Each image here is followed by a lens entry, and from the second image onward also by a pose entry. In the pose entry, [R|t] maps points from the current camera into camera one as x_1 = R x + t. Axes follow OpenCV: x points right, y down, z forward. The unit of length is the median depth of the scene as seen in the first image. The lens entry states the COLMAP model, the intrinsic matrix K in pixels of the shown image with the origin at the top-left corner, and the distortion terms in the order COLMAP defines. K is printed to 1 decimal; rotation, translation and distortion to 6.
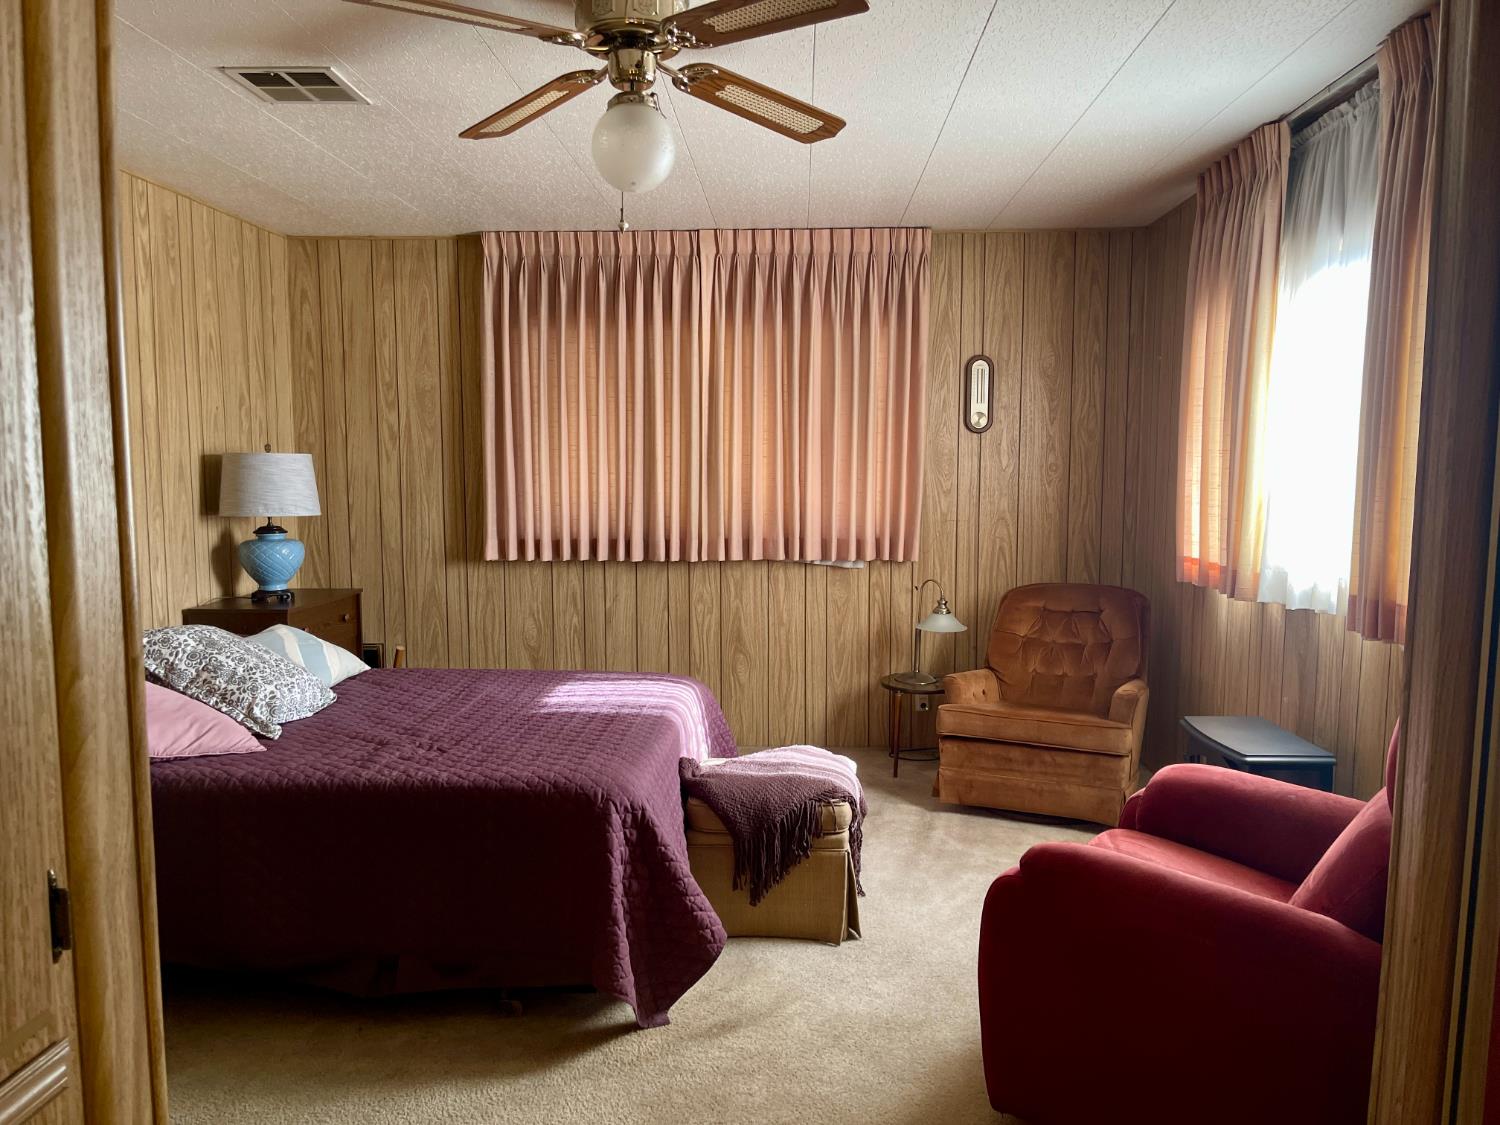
lens RADIAL K [[1109.2, 0, 752.1], [0, 1109.2, 566.5], [0, 0, 1]] dist [0.033480, -0.049263]
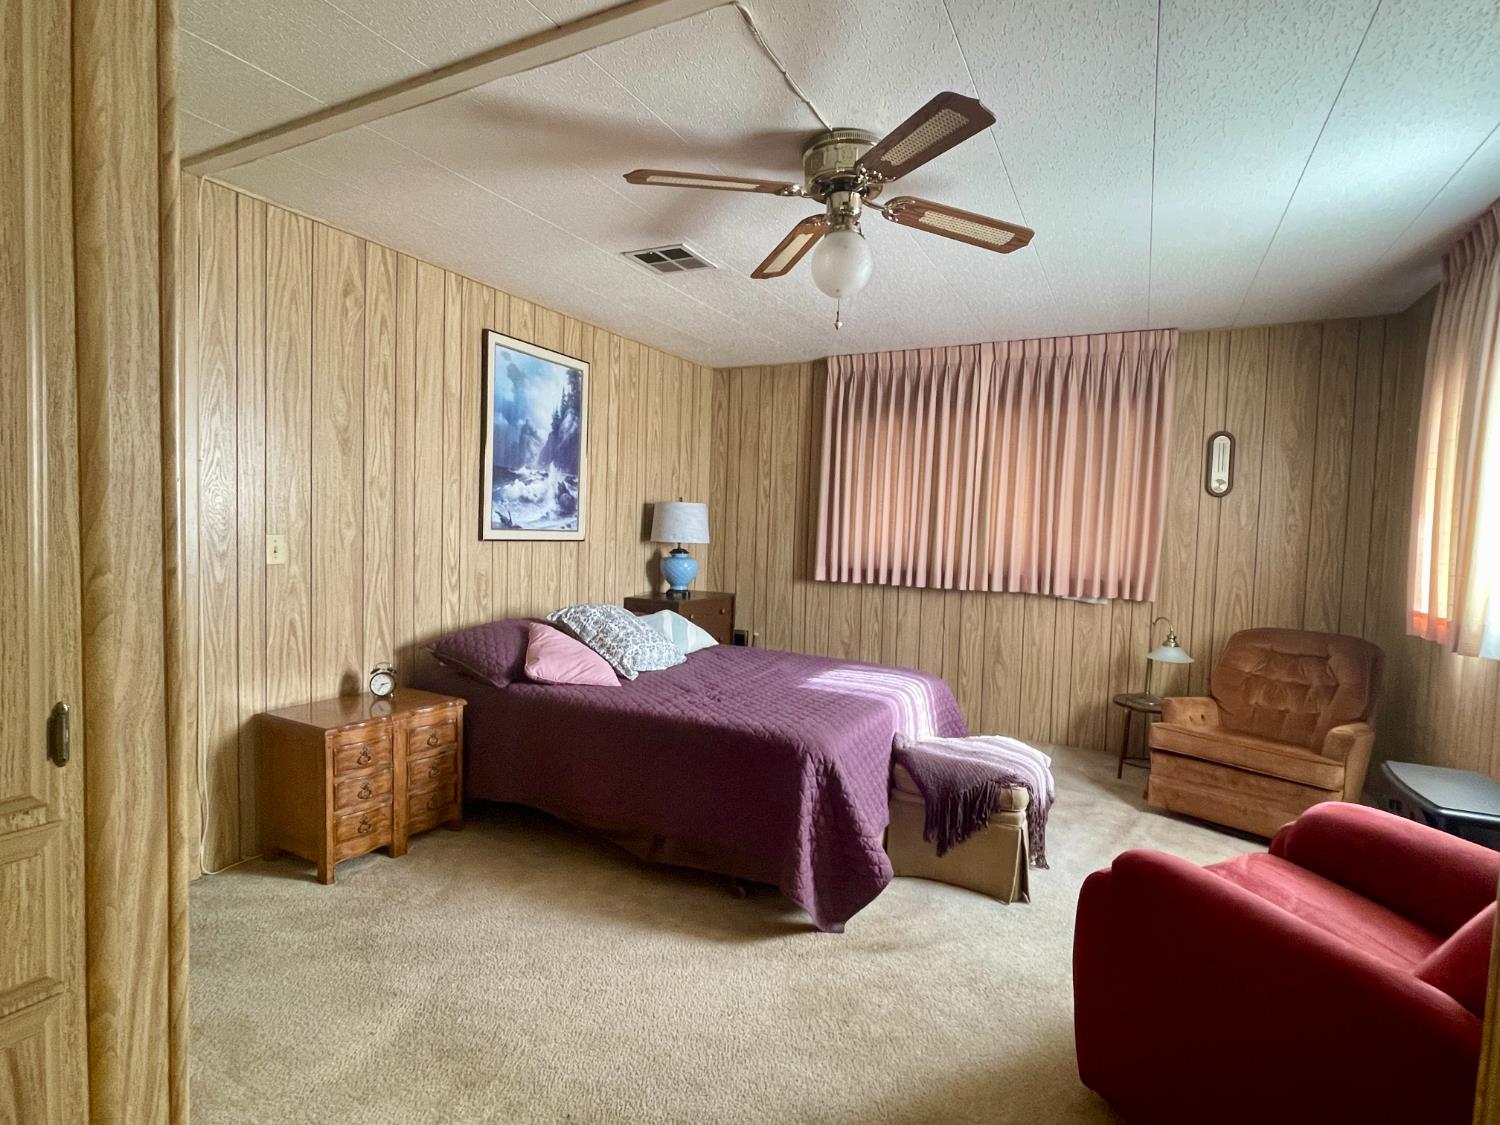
lens RADIAL K [[748.2, 0, 752.9], [0, 748.2, 563.6], [0, 0, 1]] dist [-0.010423, -0.003180]
pose [[0.903497, 0.048598, -0.425831, 0.111859], [-0.068761, 0.997117, -0.032096, 0.011173], [0.423044, 0.058279, 0.904233, 0.091571]]
